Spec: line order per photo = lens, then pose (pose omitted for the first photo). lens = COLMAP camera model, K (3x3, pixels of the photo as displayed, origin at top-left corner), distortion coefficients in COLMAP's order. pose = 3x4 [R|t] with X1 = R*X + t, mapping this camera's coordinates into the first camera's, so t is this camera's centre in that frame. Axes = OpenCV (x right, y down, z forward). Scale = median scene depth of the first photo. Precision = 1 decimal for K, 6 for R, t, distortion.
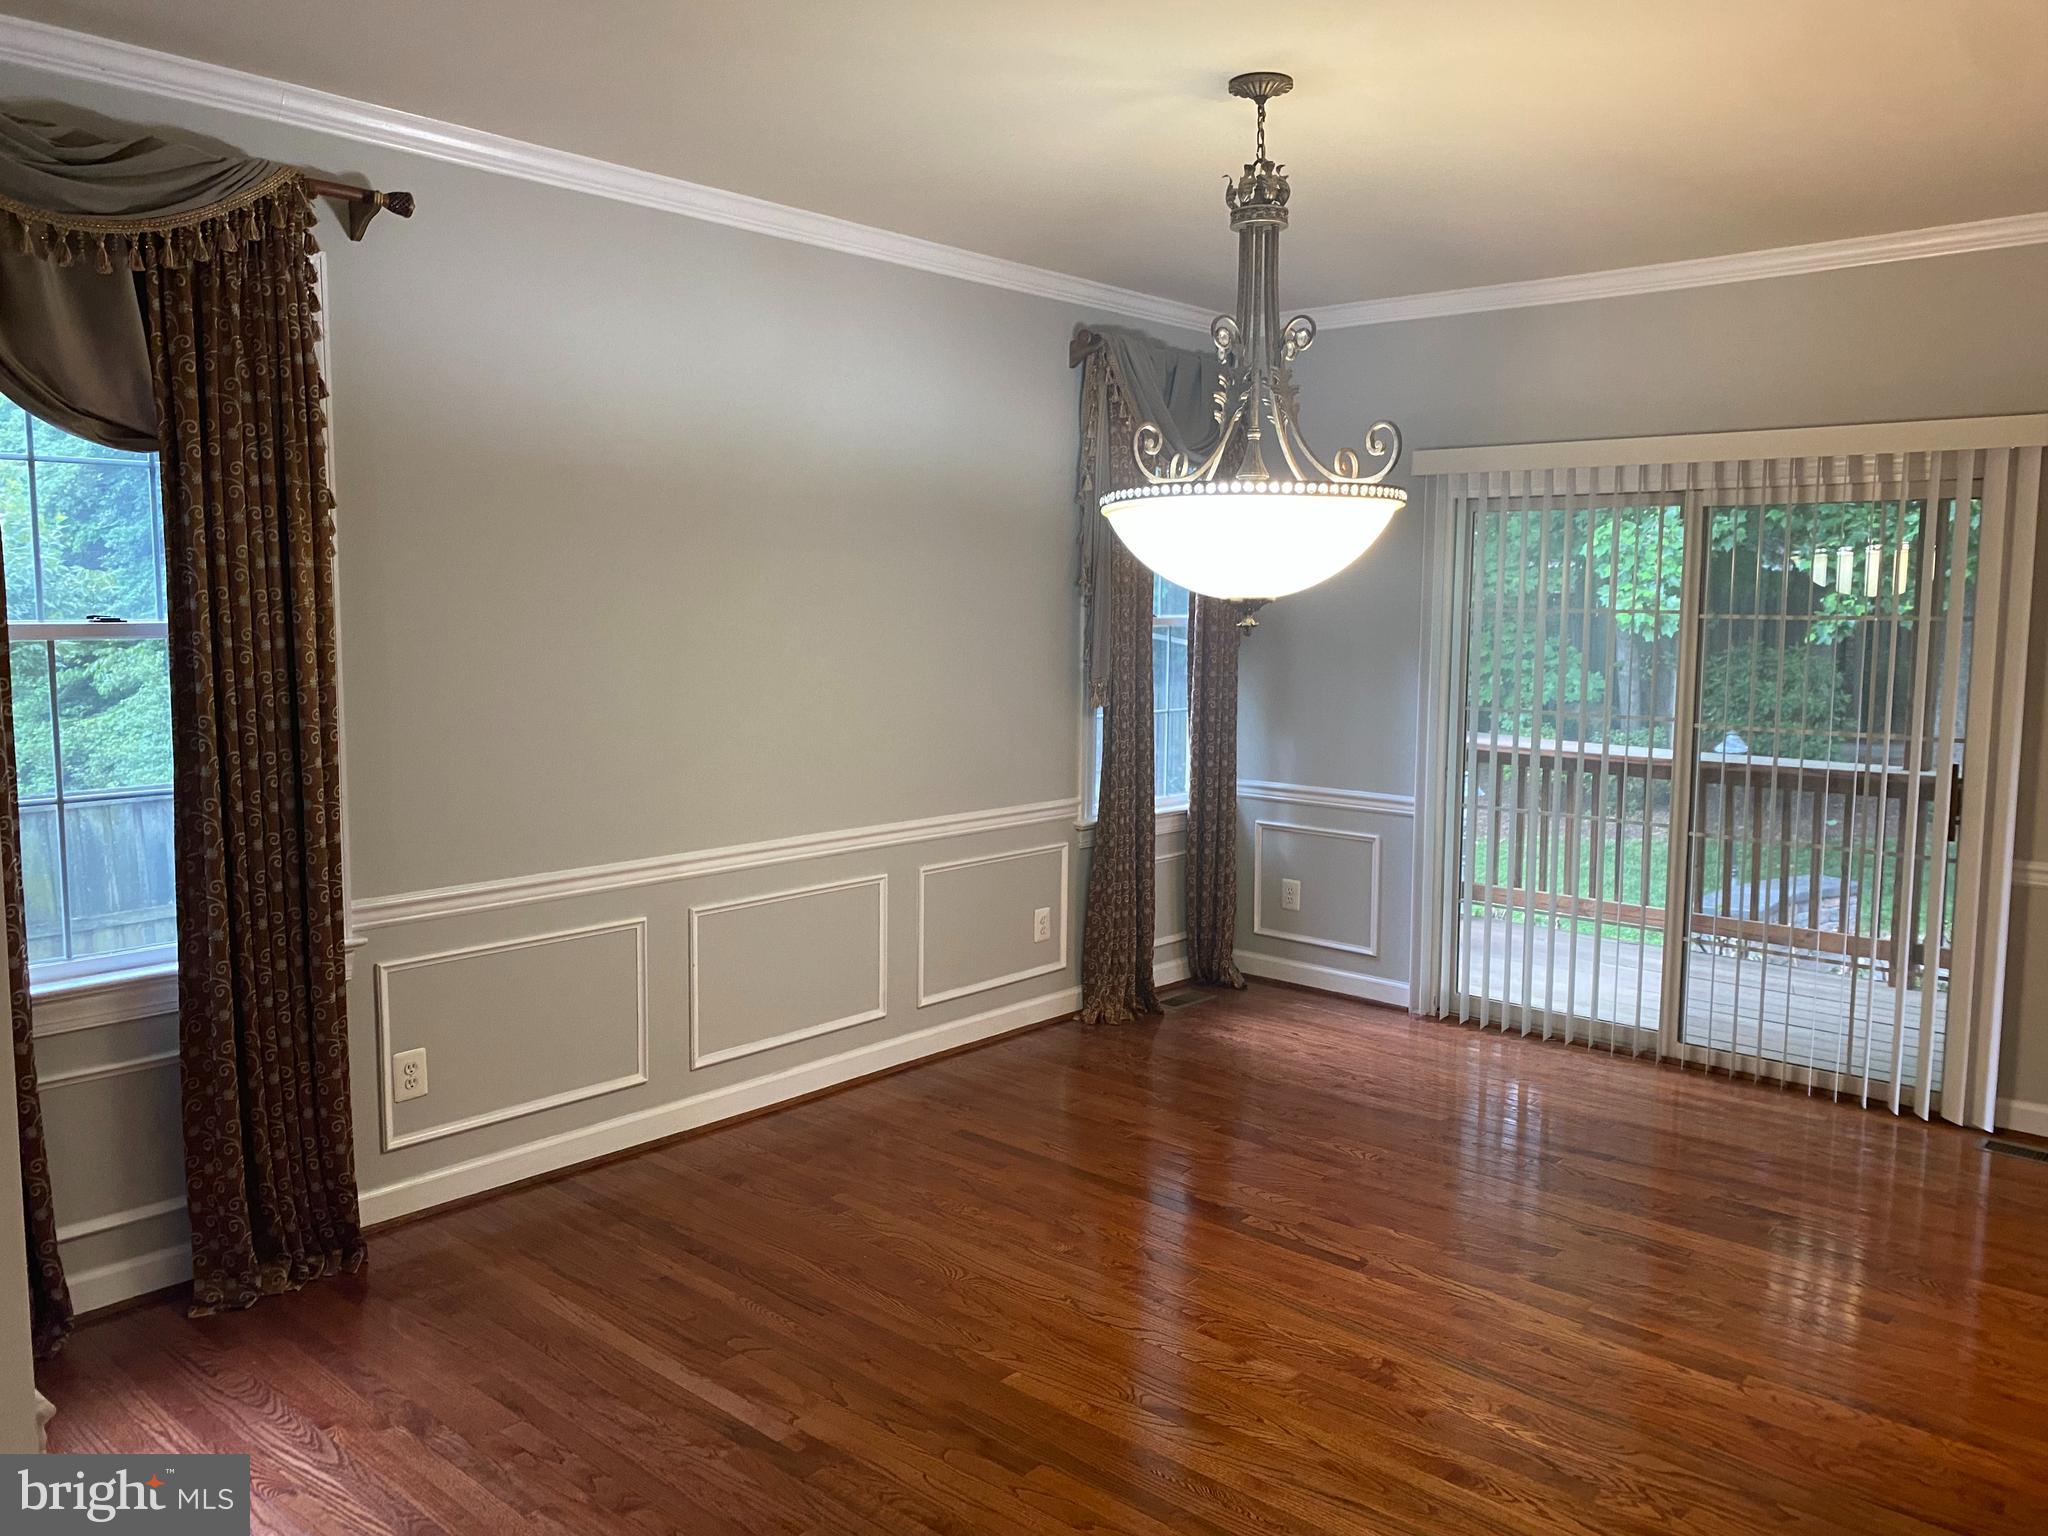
lens RADIAL K [[1562.0, 0, 1024.0], [0, 1562.0, 768.0], [0, 0, 1]] dist [0.067768, 0.000266]
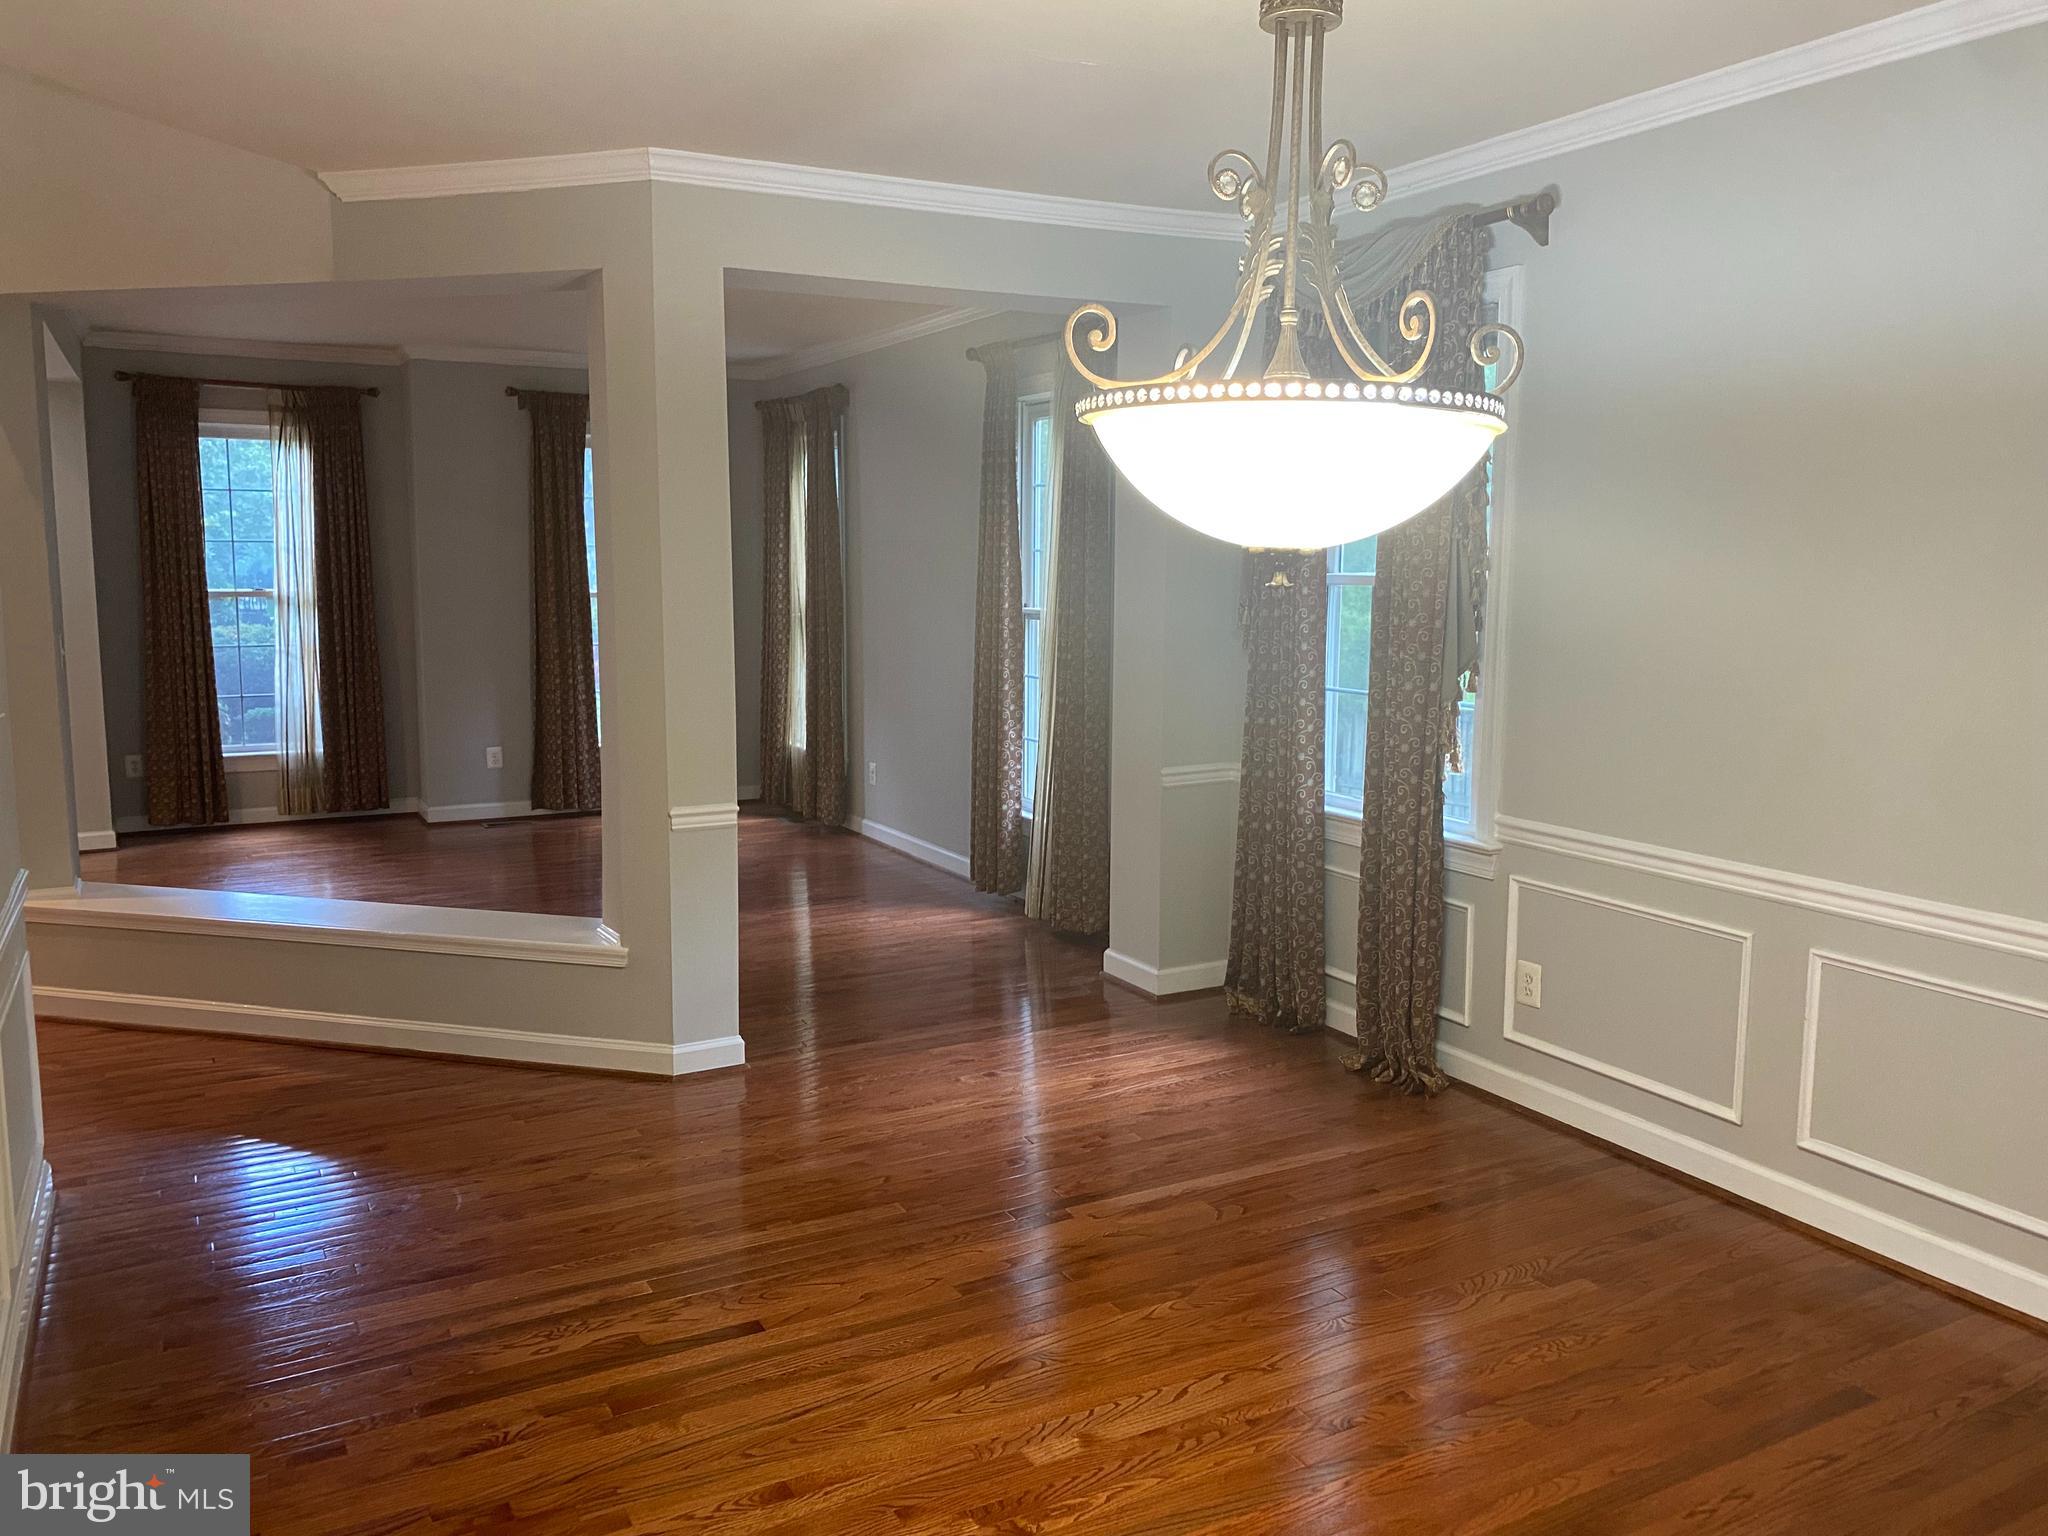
lens RADIAL K [[1580.4, 0, 1024.0], [0, 1580.4, 768.0], [0, 0, 1]] dist [0.003478, 0.000415]
pose [[-0.074315, 0.205580, -0.975815, 0.902806], [-0.214903, 0.952228, 0.216977, -0.137857], [0.973804, 0.225830, -0.026585, 0.900959]]
